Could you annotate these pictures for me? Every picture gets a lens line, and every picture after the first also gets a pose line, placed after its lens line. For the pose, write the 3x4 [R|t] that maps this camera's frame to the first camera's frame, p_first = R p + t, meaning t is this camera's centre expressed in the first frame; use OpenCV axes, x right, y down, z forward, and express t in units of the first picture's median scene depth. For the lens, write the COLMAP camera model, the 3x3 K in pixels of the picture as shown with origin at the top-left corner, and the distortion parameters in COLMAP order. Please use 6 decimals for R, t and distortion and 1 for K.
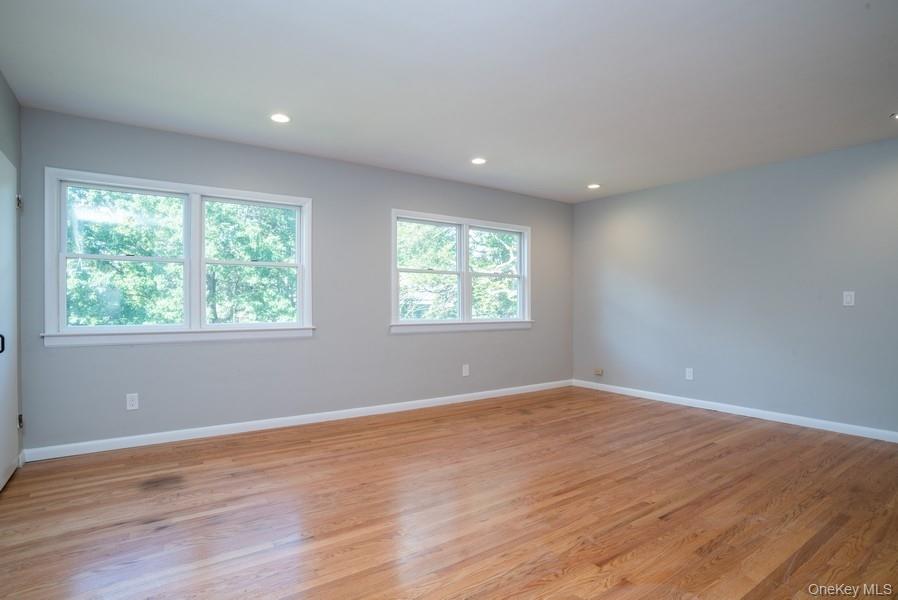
lens RADIAL K [[464.6, 0, 447.3], [0, 464.6, 302.6], [0, 0, 1]] dist [-0.048167, 0.014513]
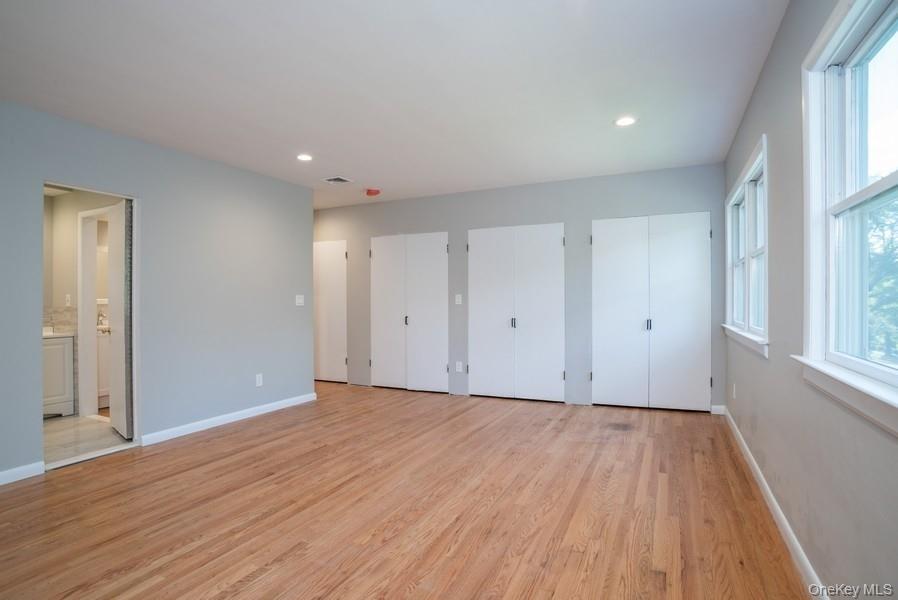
lens RADIAL K [[464.6, 0, 449.4], [0, 464.6, 304.0], [0, 0, 1]] dist [-0.048167, 0.014513]
pose [[-0.874401, 0.007297, -0.485149, 0.551742], [0.008766, 0.999961, -0.000760, 0.001205], [0.485125, -0.004917, -0.874431, 1.994748]]
